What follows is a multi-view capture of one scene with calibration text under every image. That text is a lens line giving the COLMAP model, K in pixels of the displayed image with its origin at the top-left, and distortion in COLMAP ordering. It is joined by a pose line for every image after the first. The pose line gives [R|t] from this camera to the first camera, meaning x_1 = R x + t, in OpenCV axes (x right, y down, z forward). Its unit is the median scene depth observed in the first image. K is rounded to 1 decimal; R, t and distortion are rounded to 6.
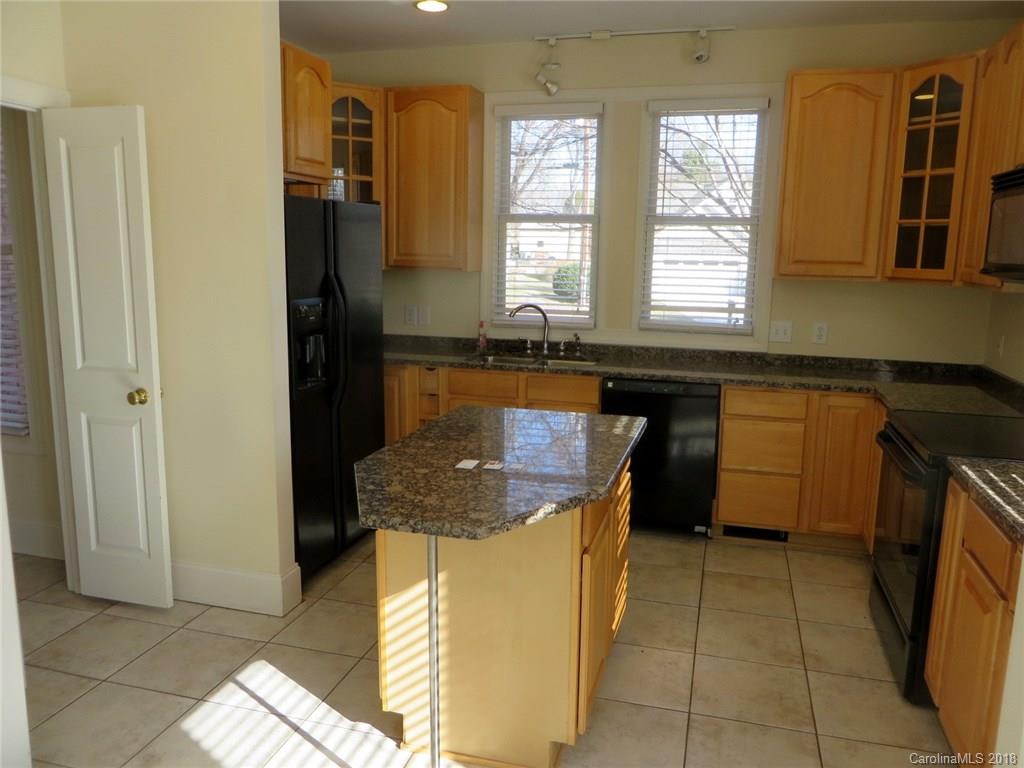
lens RADIAL K [[768.7, 0, 511.5], [0, 768.7, 378.0], [0, 0, 1]] dist [-0.011231, -0.007190]
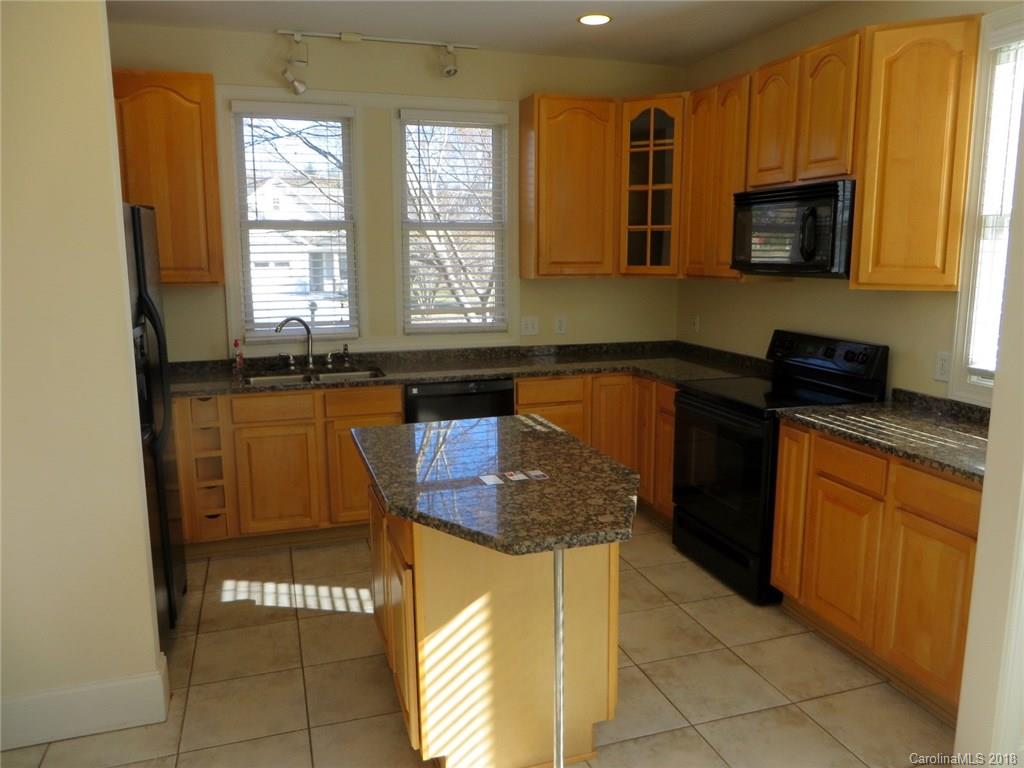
lens RADIAL K [[768.7, 0, 515.4], [0, 768.7, 381.0], [0, 0, 1]] dist [-0.011231, -0.007190]
pose [[0.829758, -0.112961, 0.546572, -0.314488], [0.111867, 0.993092, 0.035419, -0.025371], [-0.546797, 0.031754, 0.836663, 0.088699]]
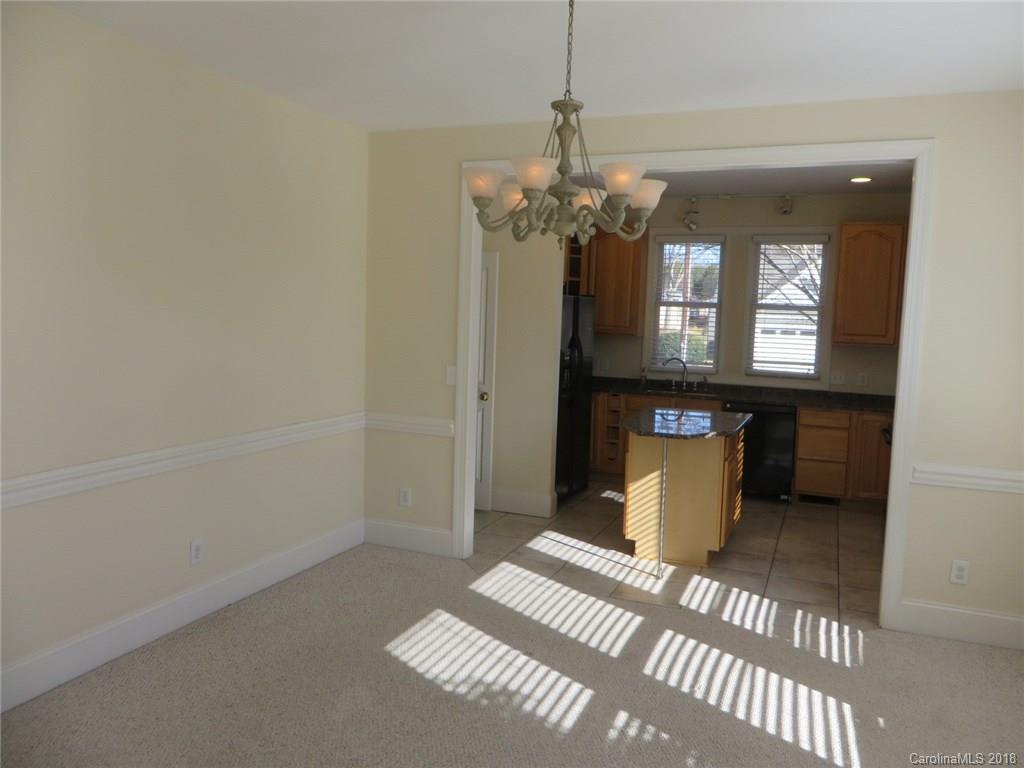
lens RADIAL K [[768.7, 0, 511.5], [0, 768.7, 378.2], [0, 0, 1]] dist [-0.011231, -0.007190]
pose [[0.992595, 0.025546, -0.118755, -0.143658], [-0.035560, 0.995916, -0.082985, 0.105715], [0.116150, 0.086593, 0.989450, -0.713815]]
